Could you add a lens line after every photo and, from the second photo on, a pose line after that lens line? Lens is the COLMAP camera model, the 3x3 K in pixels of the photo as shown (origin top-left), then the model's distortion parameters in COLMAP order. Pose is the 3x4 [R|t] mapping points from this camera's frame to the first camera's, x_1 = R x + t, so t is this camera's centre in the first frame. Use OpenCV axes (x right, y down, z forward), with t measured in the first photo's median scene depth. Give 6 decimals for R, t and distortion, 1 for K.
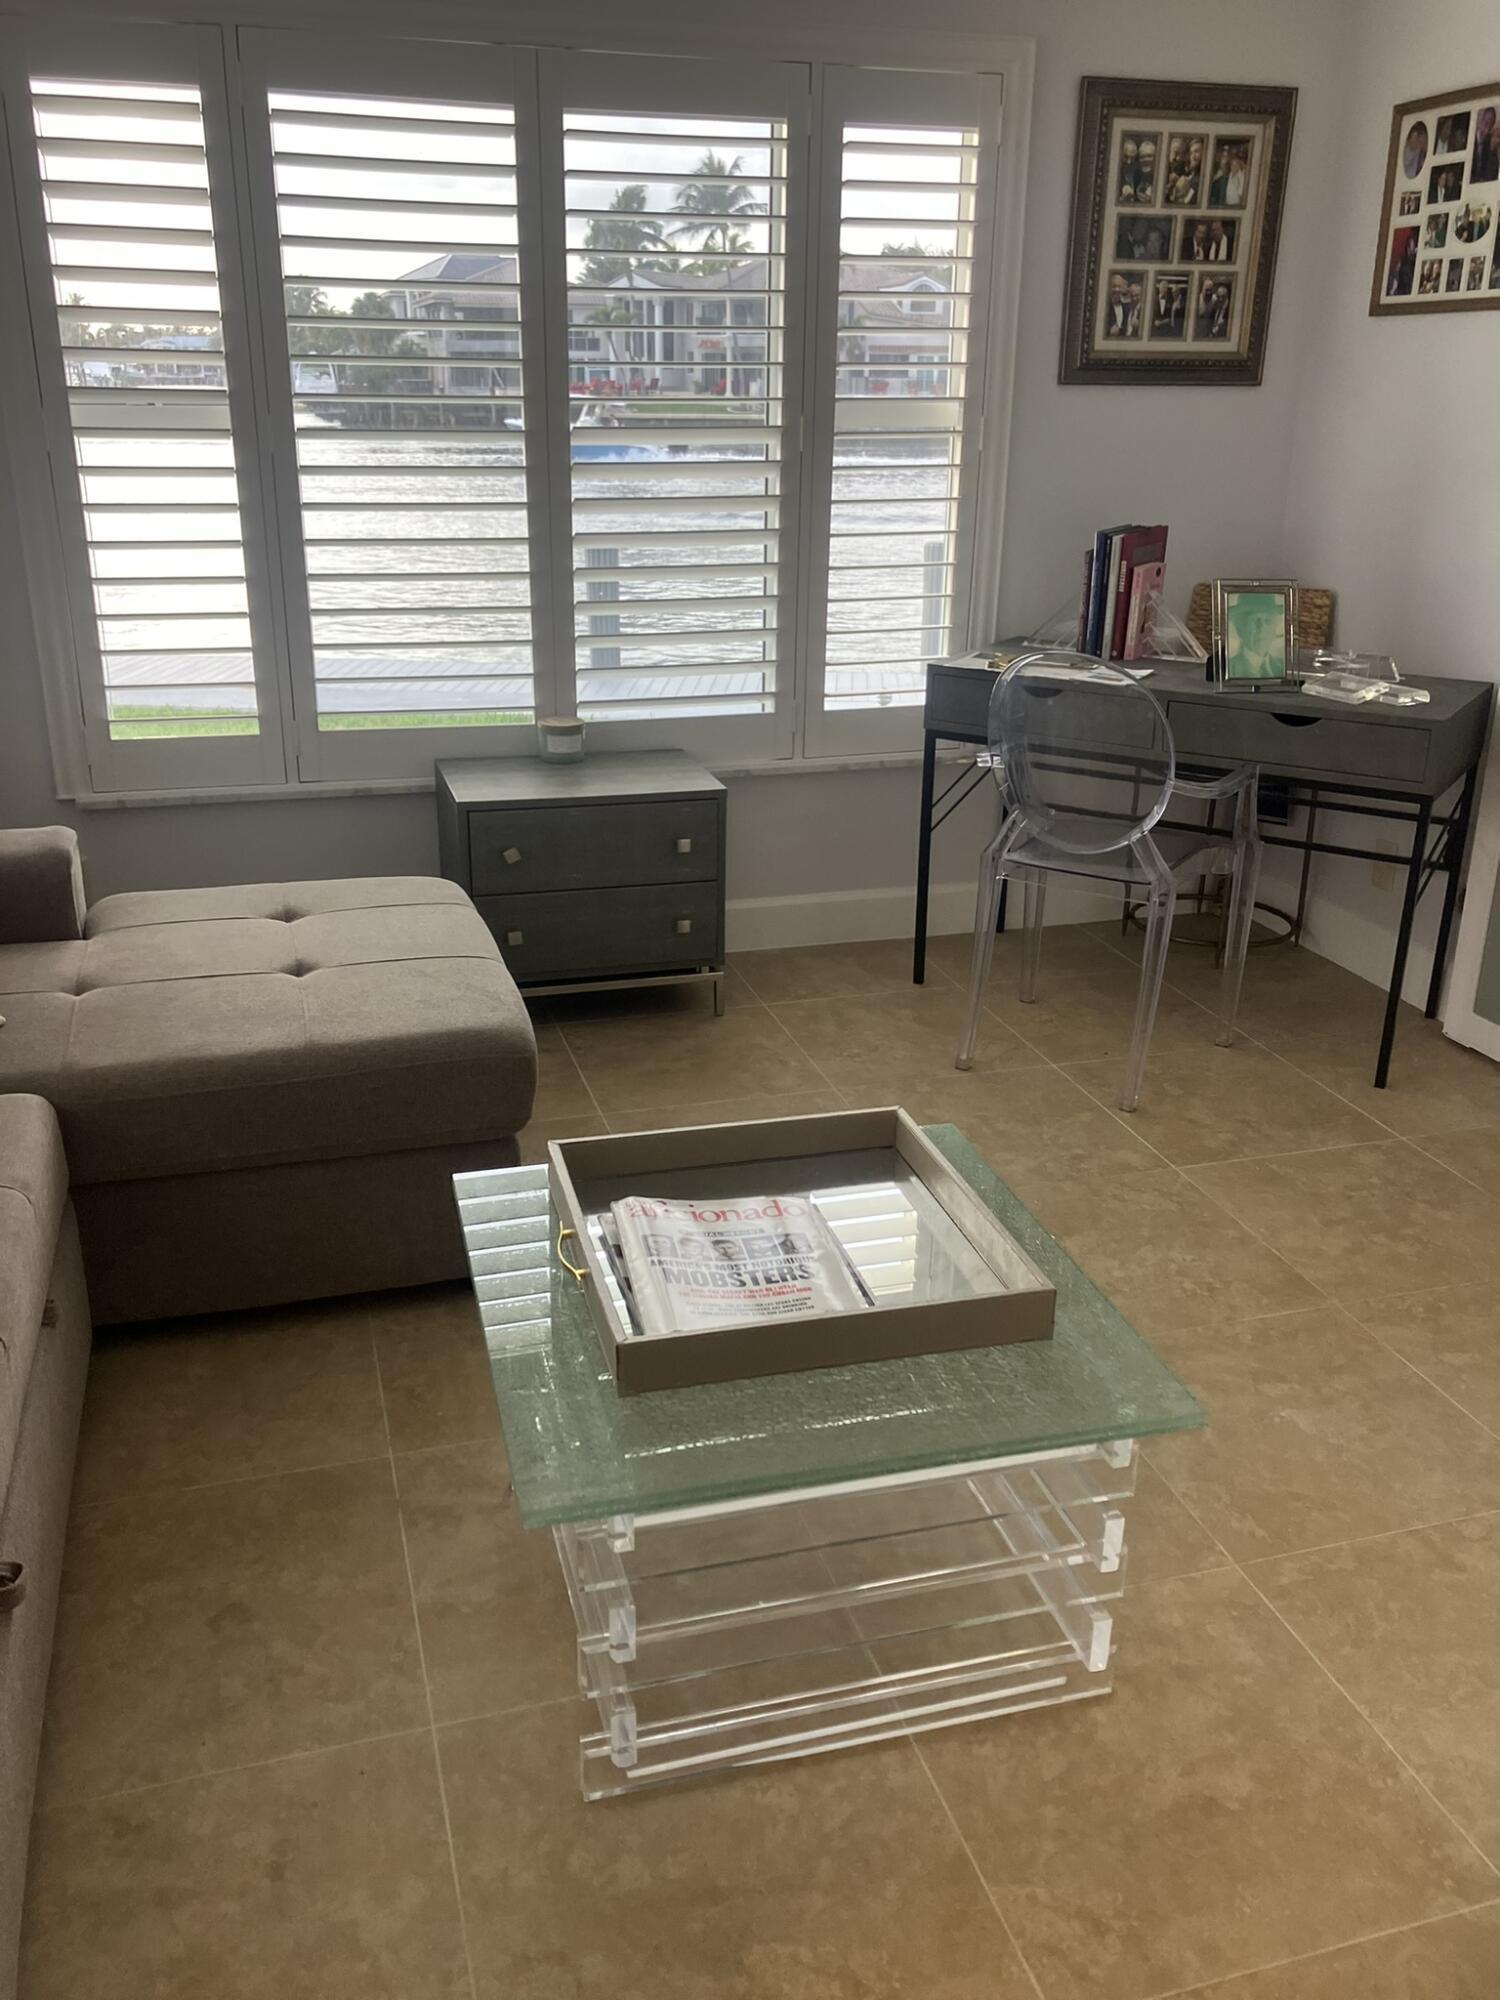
lens RADIAL K [[1655.4, 0, 740.1], [0, 1655.4, 1018.4], [0, 0, 1]] dist [0.081832, -0.020599]
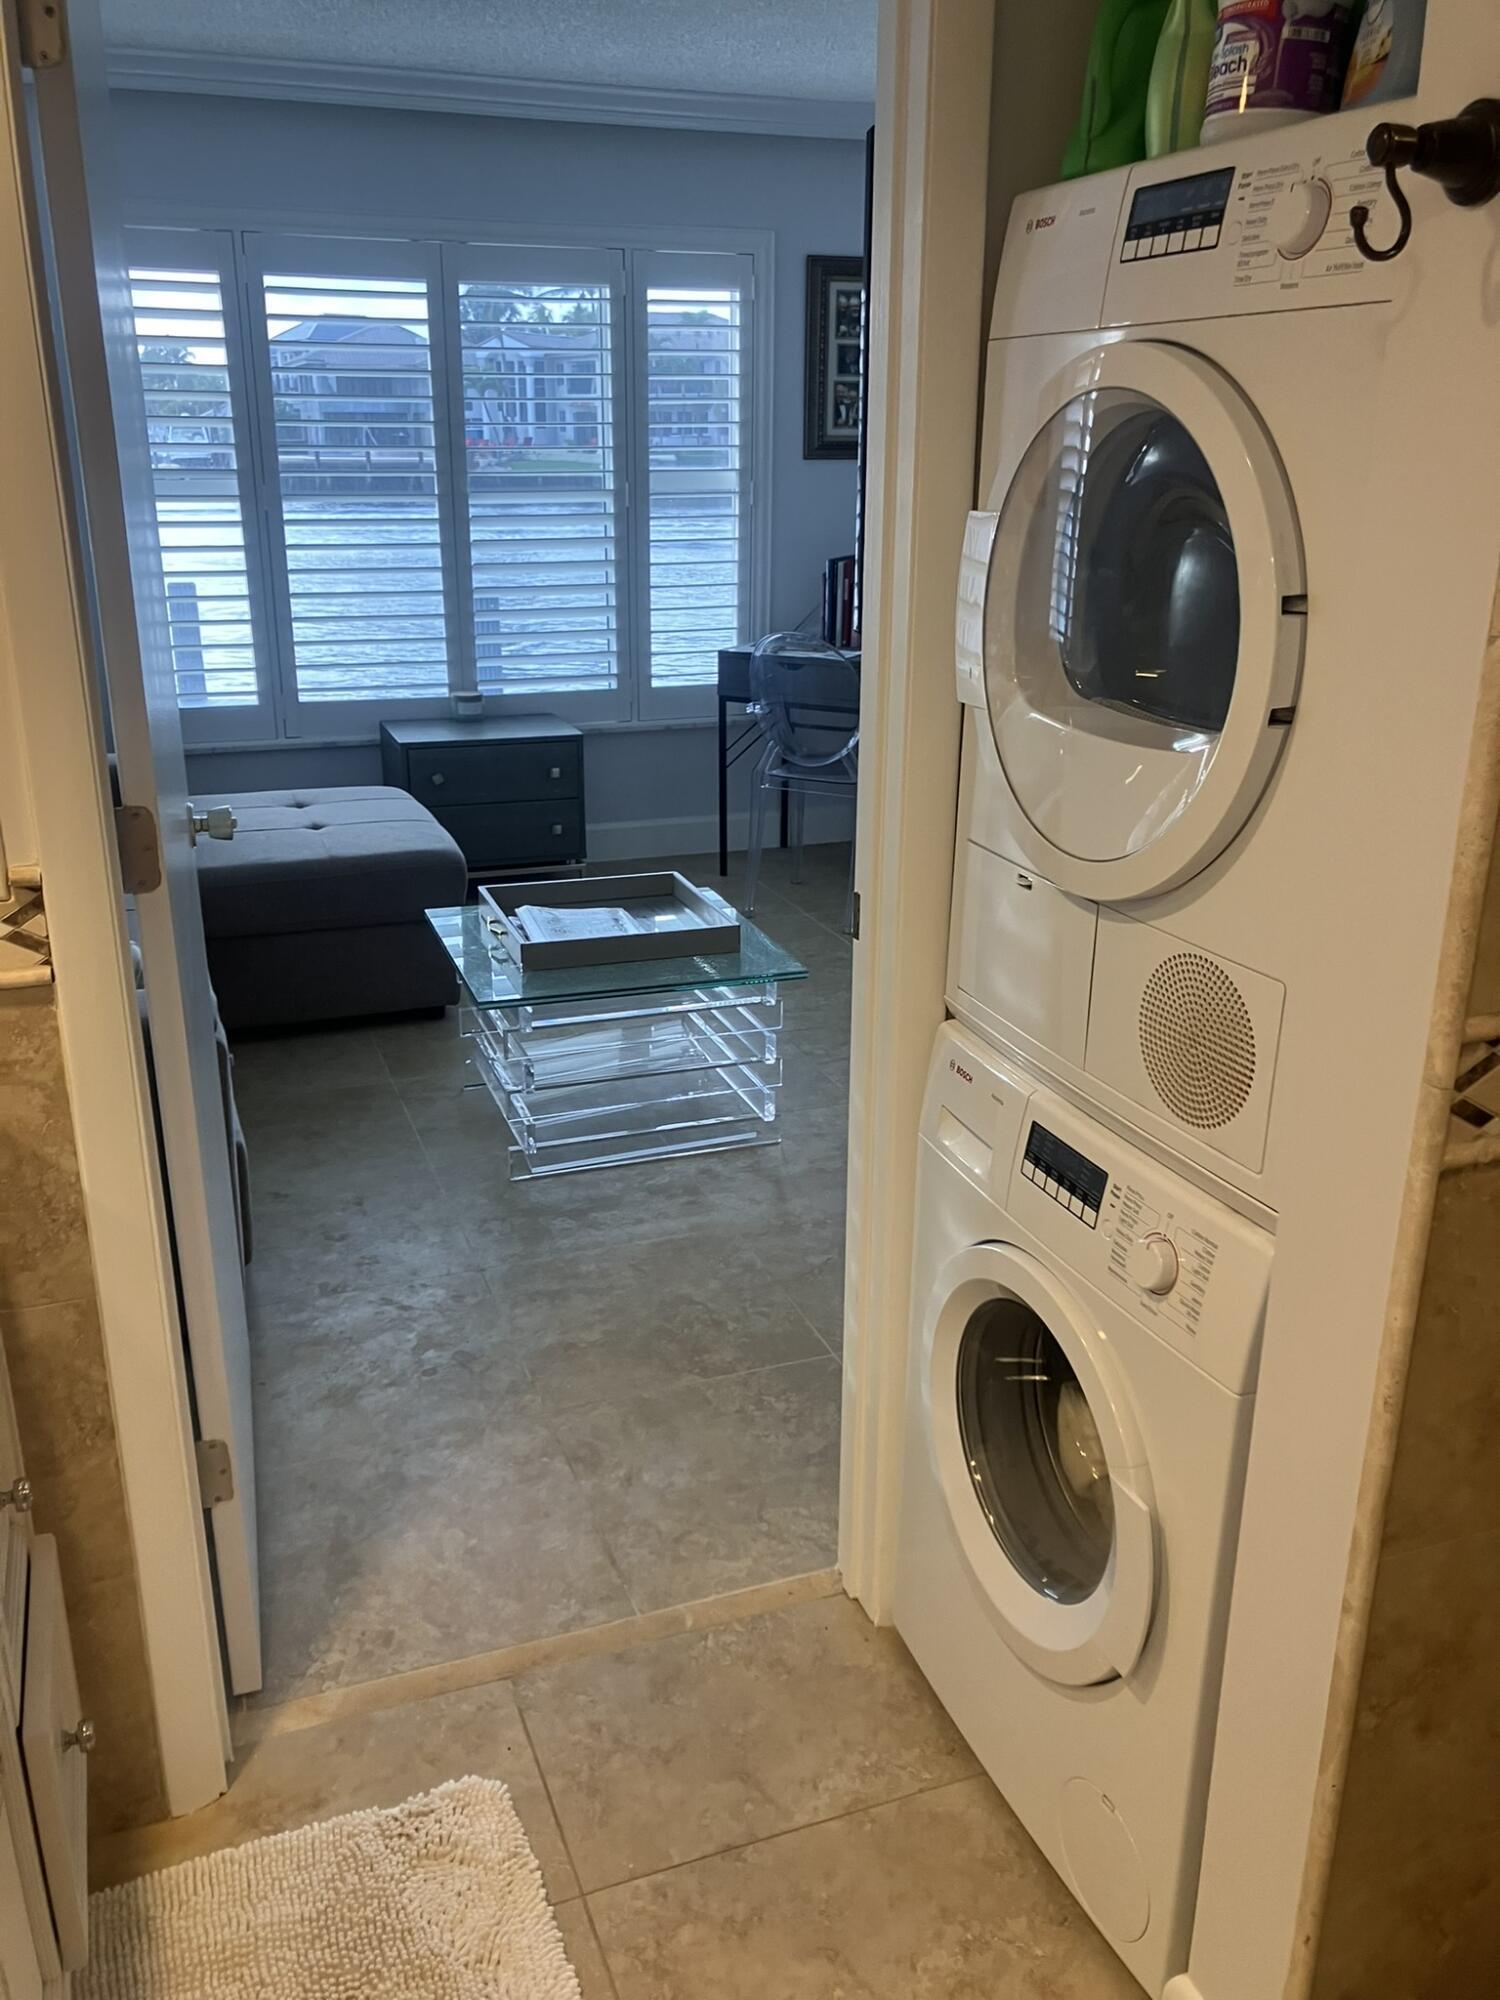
lens RADIAL K [[1655.4, 0, 710.8], [0, 1655.4, 1049.6], [0, 0, 1]] dist [0.081832, -0.020599]
pose [[0.998461, -0.027985, 0.047889, 0.026148], [0.028607, 0.999514, -0.012349, 0.155663], [-0.047520, 0.013700, 0.998776, -0.454852]]
